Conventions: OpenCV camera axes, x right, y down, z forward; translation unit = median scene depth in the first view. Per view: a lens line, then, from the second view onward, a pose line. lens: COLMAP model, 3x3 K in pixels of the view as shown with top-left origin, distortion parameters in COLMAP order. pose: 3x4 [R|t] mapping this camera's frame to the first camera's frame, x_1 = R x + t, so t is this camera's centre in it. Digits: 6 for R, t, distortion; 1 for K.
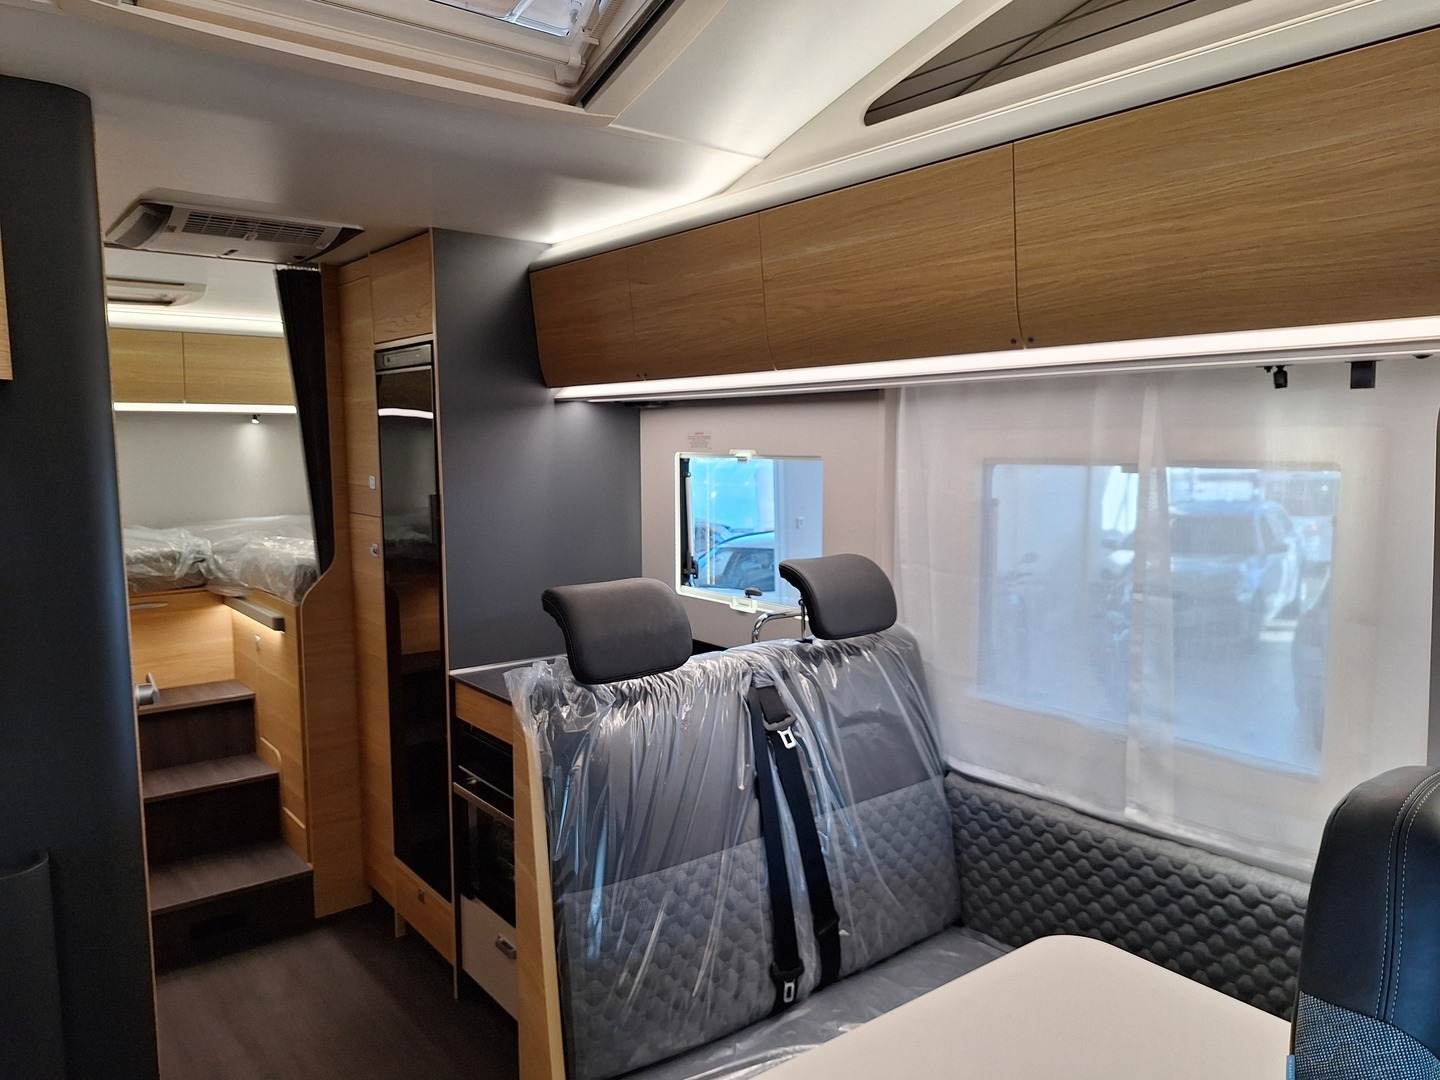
lens RADIAL K [[1004.2, 0, 720.0], [0, 1004.2, 540.0], [0, 0, 1]] dist [0.134807, -0.193921]
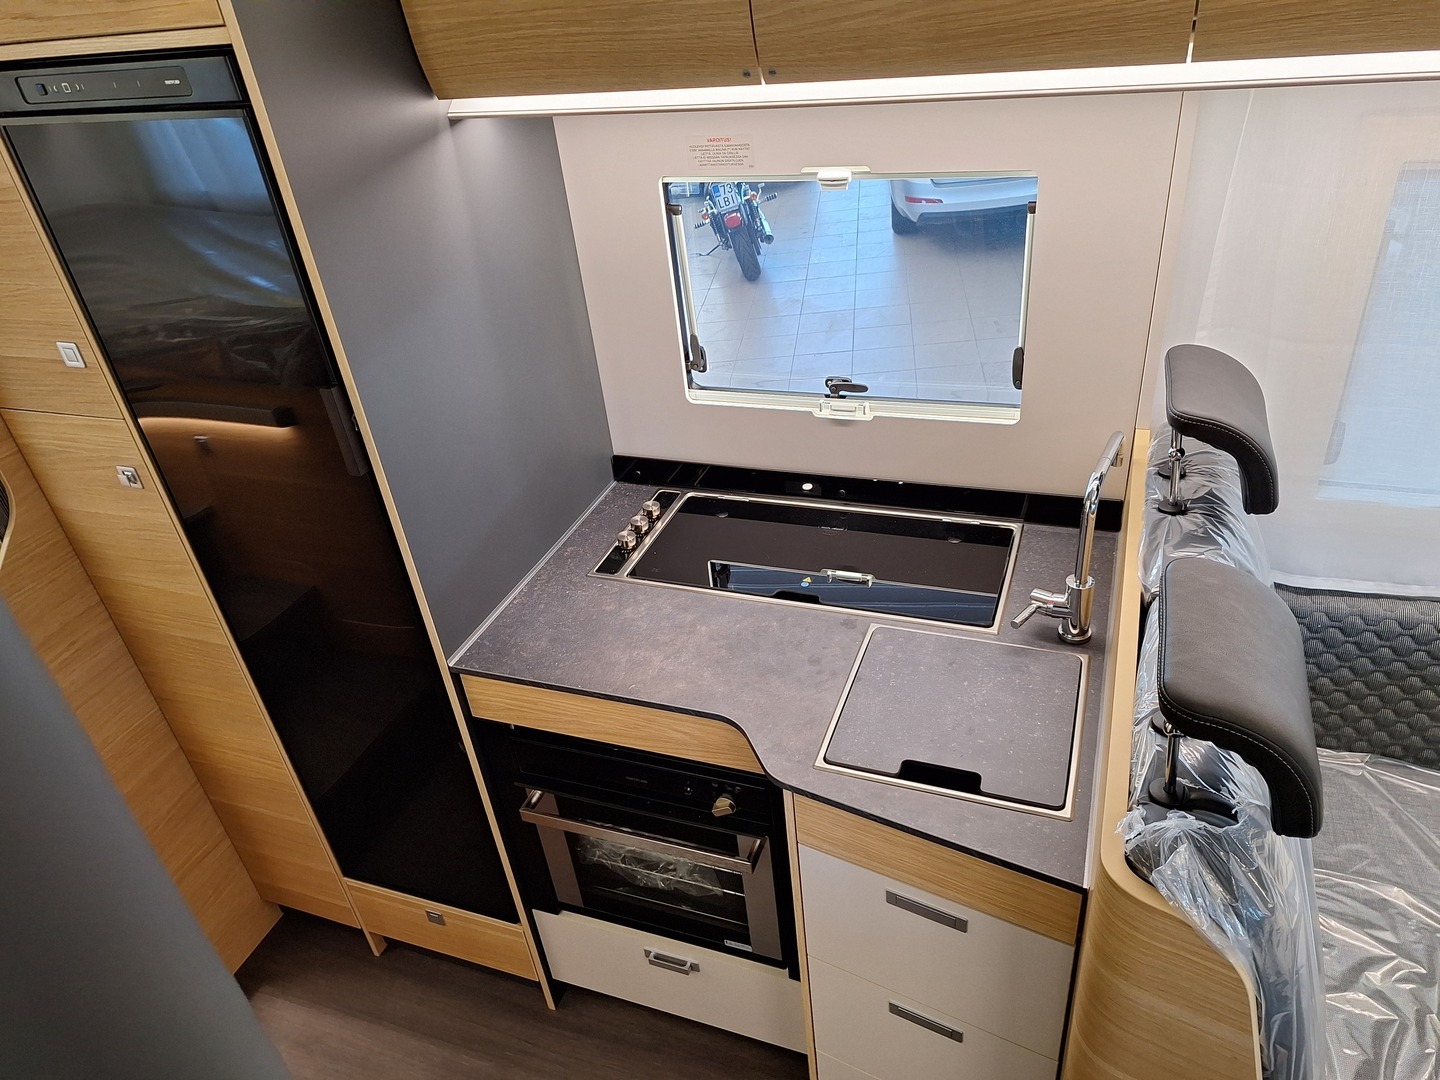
lens RADIAL K [[997.7, 0, 711.8], [0, 997.7, 541.5], [0, 0, 1]] dist [0.051760, -0.042378]
pose [[0.855115, -0.345597, 0.386447, -0.371889], [0.149586, 0.878175, 0.454348, -0.190357], [-0.496390, -0.330713, 0.802637, 0.538447]]
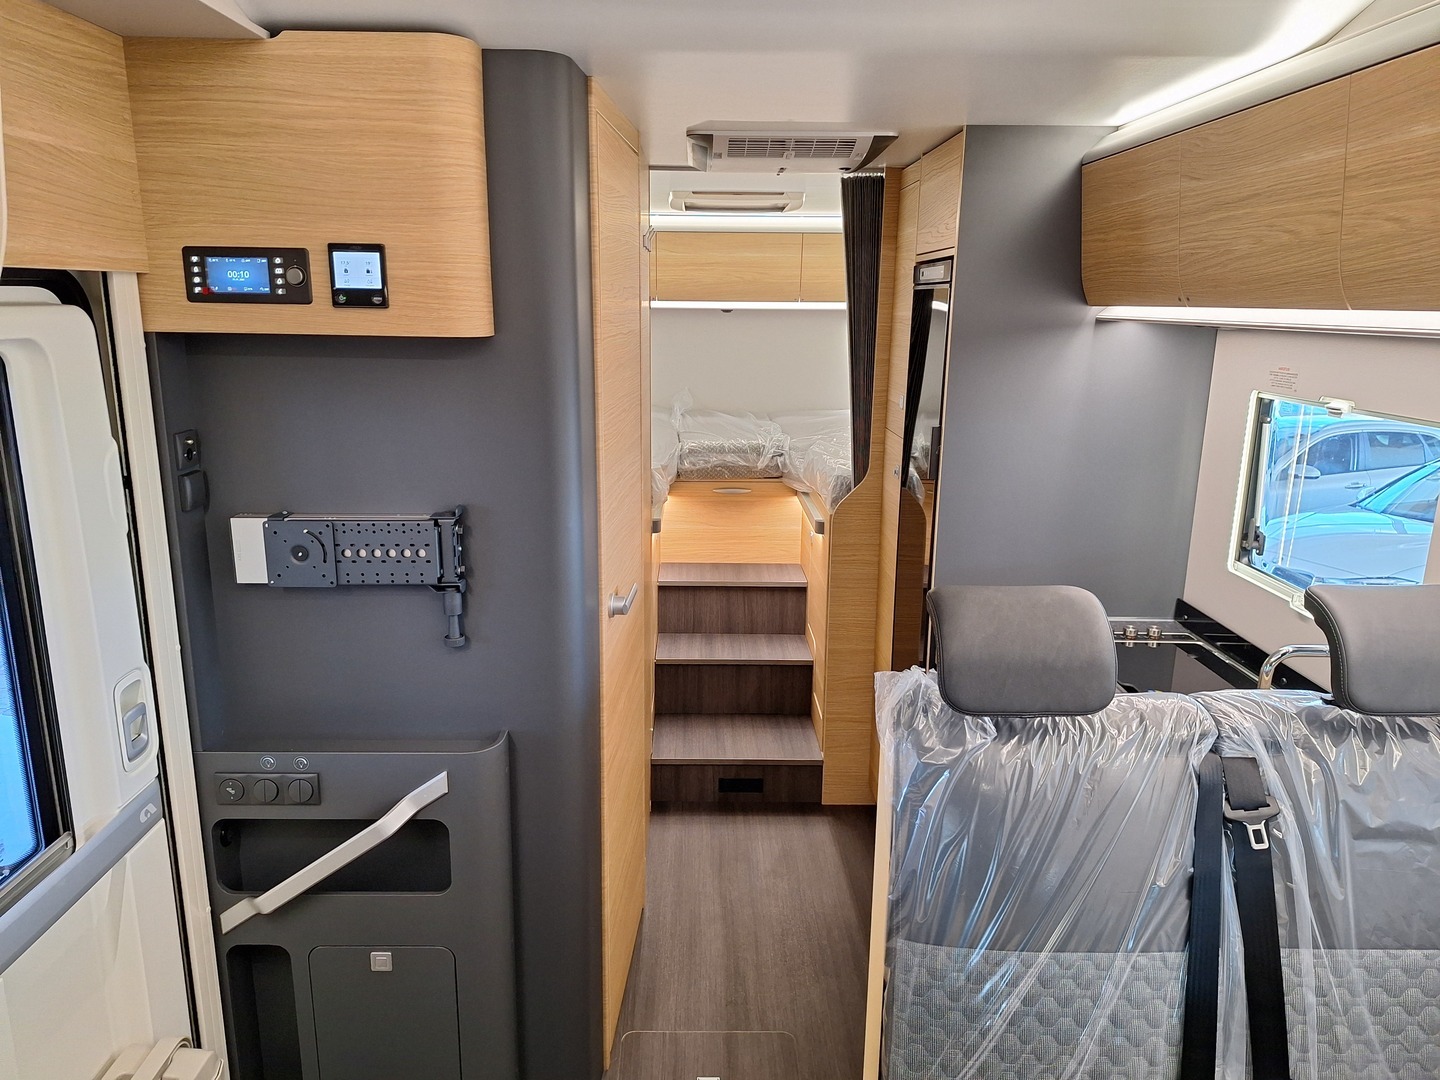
lens RADIAL K [[997.7, 0, 711.8], [0, 997.7, 541.5], [0, 0, 1]] dist [0.051760, -0.042378]
pose [[0.796549, 0.152136, -0.585119, 0.114045], [-0.074911, 0.985199, 0.154181, -0.073173], [0.599915, -0.078981, 0.796155, 0.154630]]
